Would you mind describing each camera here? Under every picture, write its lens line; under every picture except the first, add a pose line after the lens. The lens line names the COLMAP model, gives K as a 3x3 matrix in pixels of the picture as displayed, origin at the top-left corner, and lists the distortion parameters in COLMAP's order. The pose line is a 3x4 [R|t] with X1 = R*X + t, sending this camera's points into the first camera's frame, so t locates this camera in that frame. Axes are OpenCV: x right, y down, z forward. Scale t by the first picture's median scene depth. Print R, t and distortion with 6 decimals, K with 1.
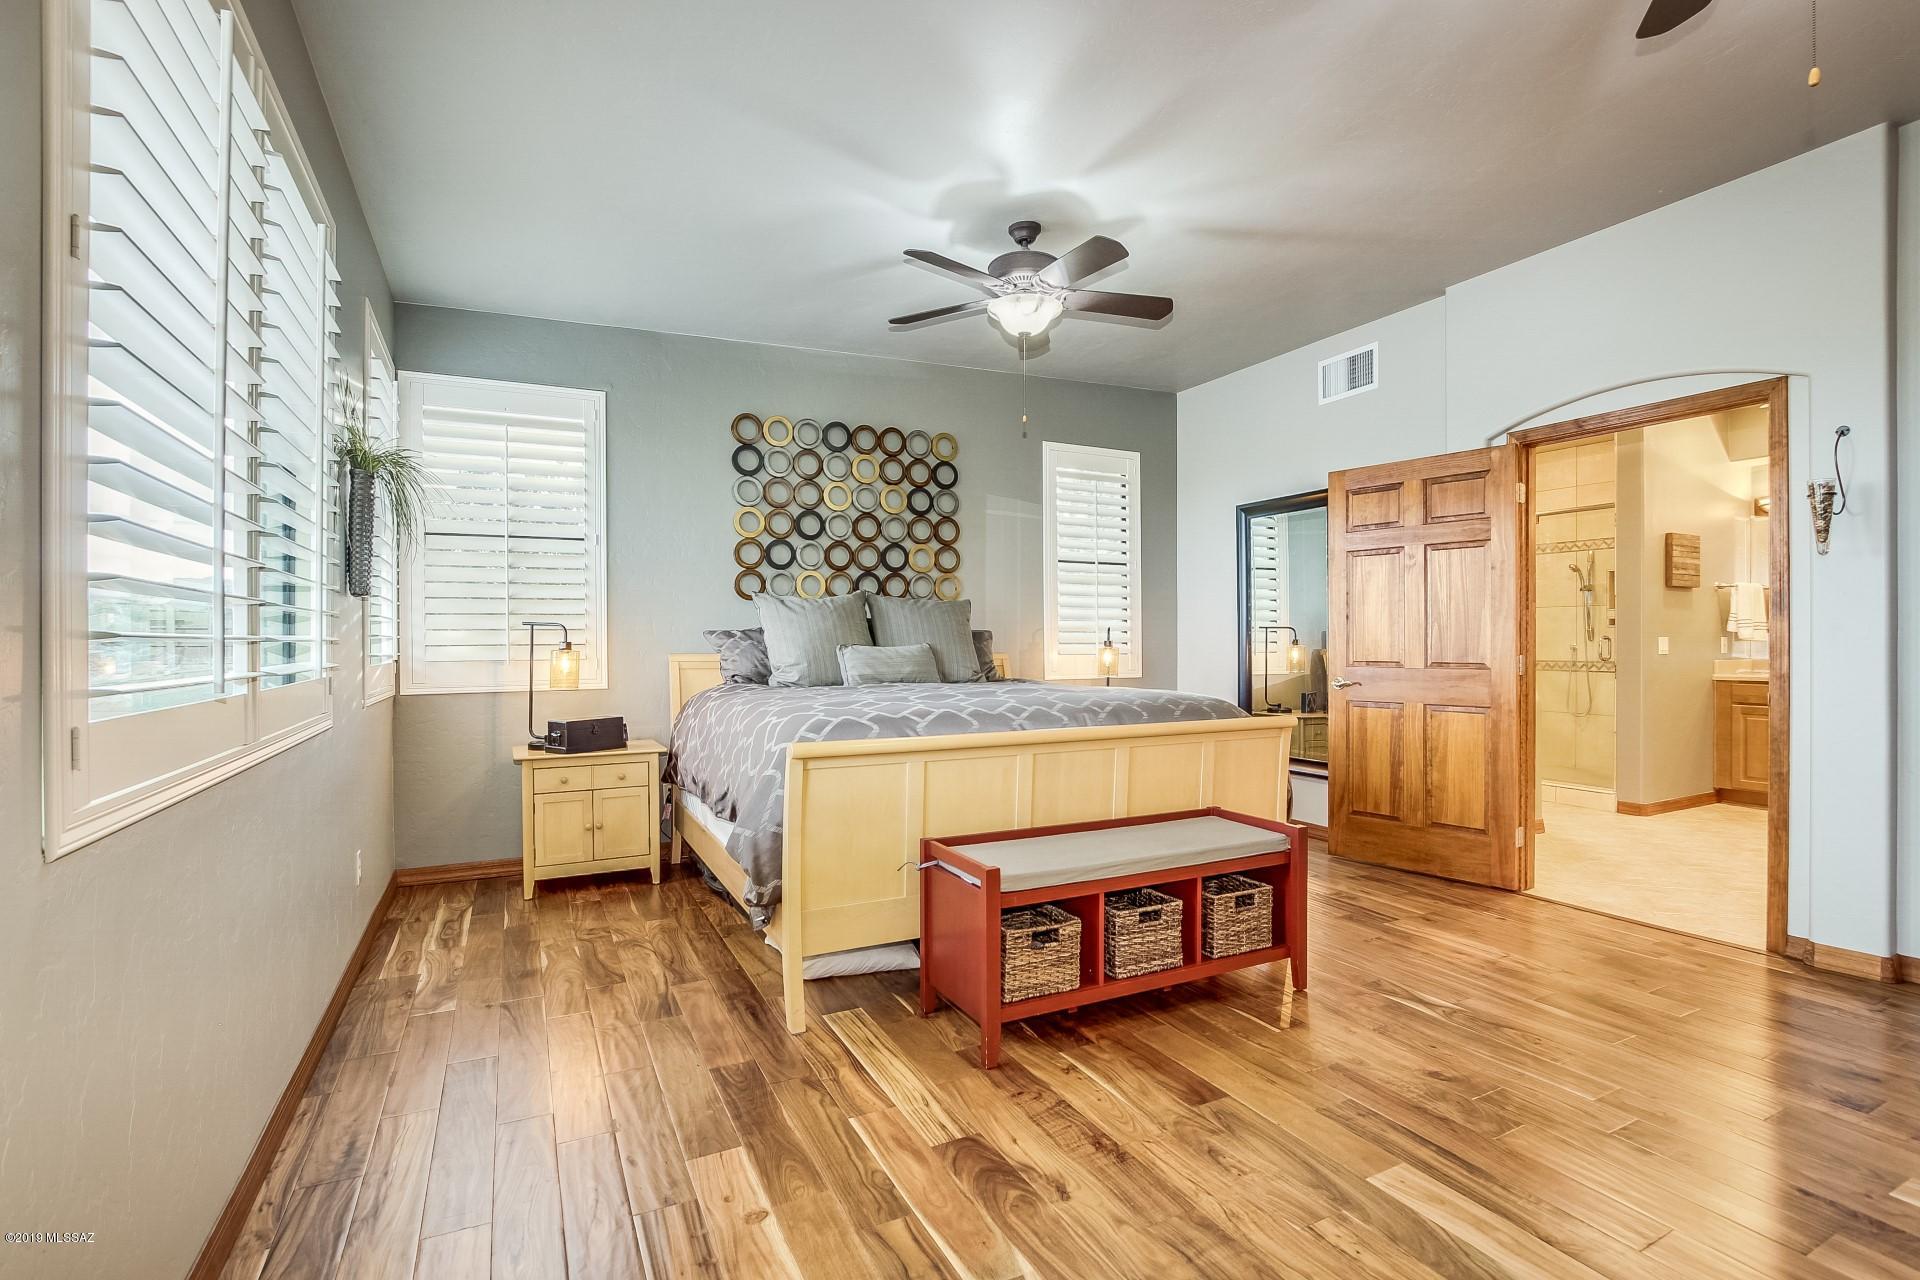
lens RADIAL K [[895.8, 0, 958.8], [0, 895.8, 641.6], [0, 0, 1]] dist [-0.021938, 0.000535]
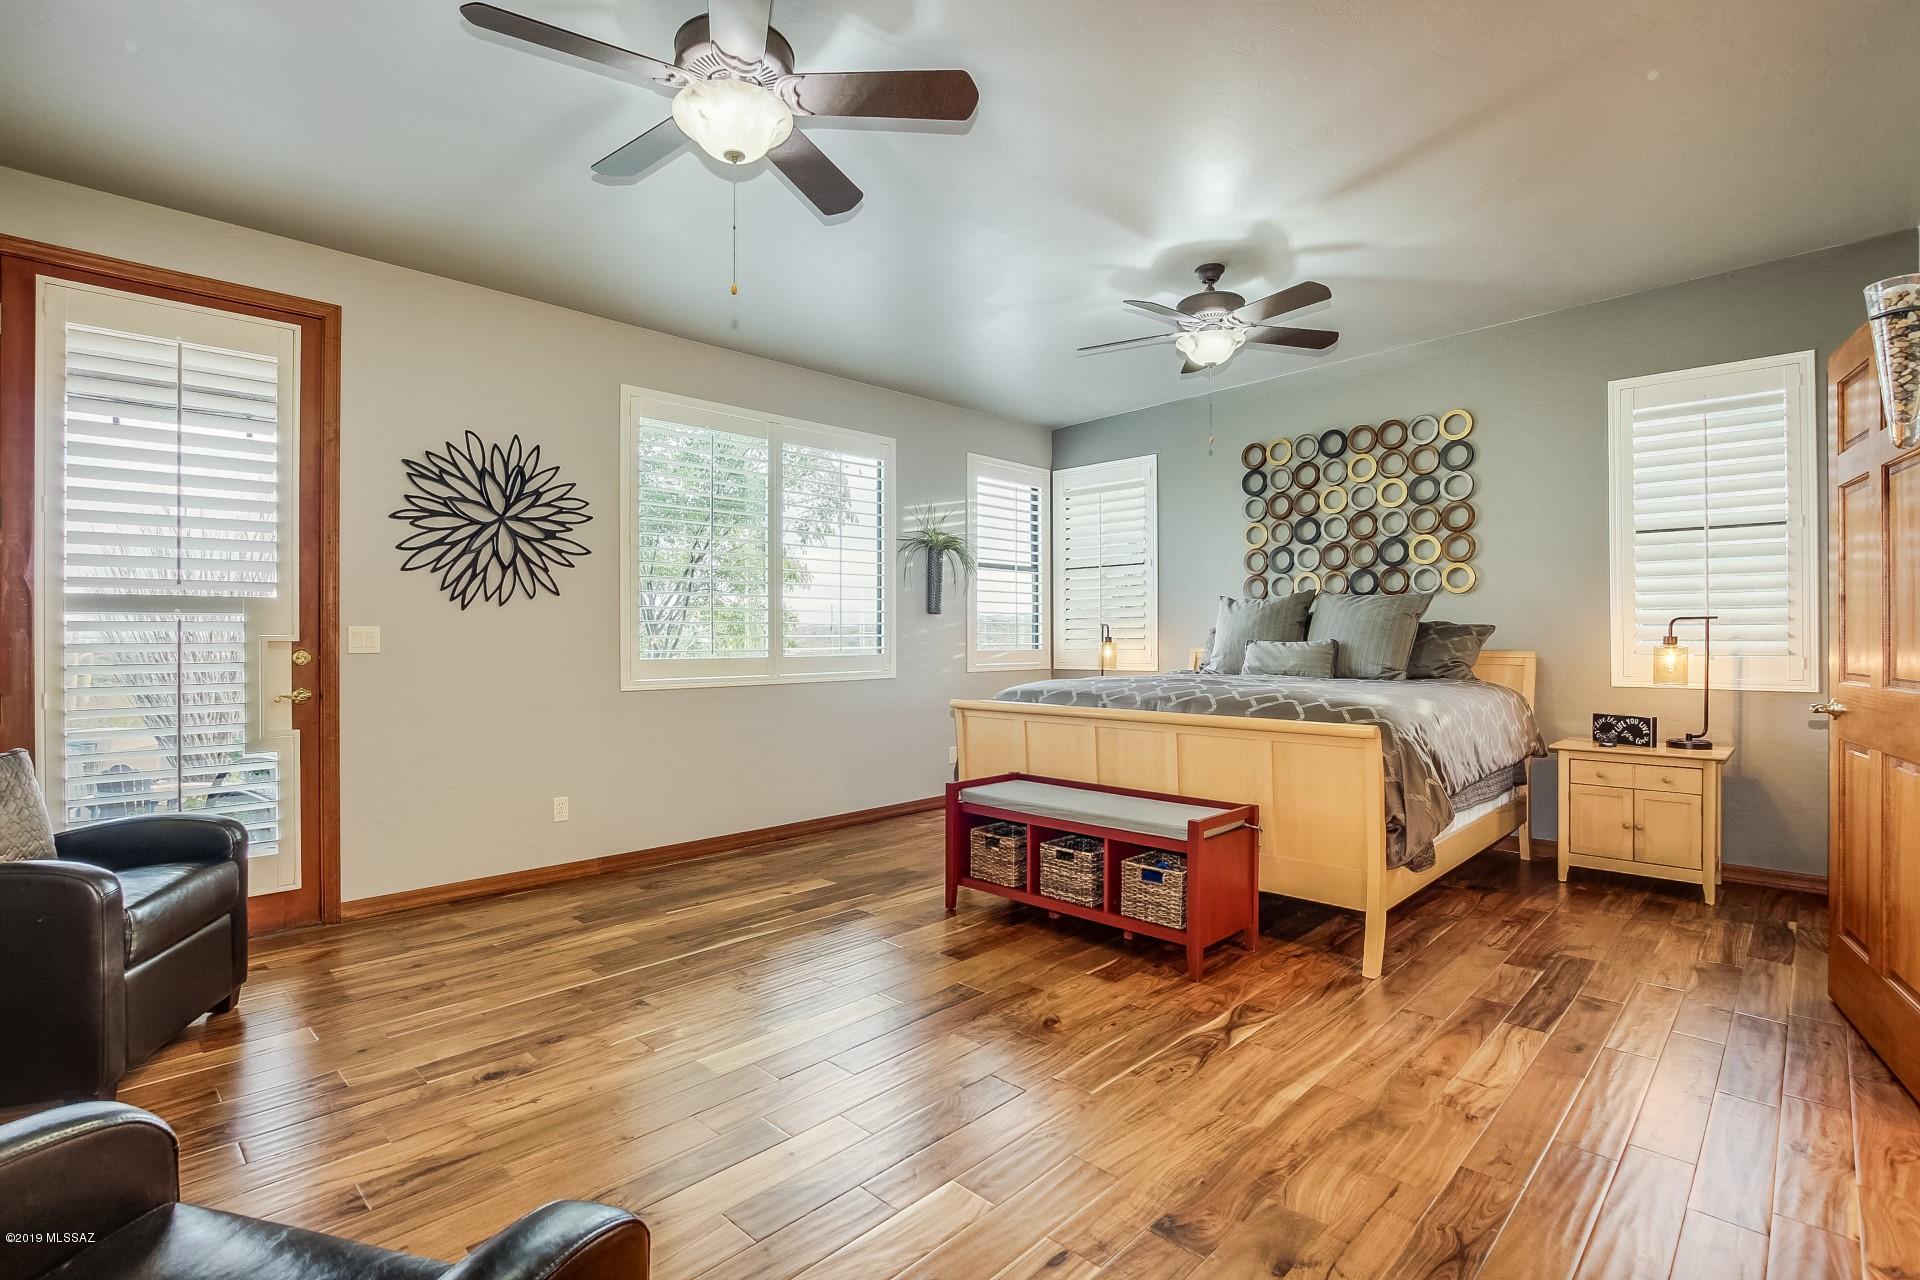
lens RADIAL K [[895.8, 0, 960.5], [0, 895.8, 637.4], [0, 0, 1]] dist [-0.021938, 0.000535]
pose [[0.330828, 0.004774, -0.943679, 0.735613], [0.000712, 0.999986, 0.005308, -0.005277], [0.943691, -0.002428, 0.330820, 0.237387]]
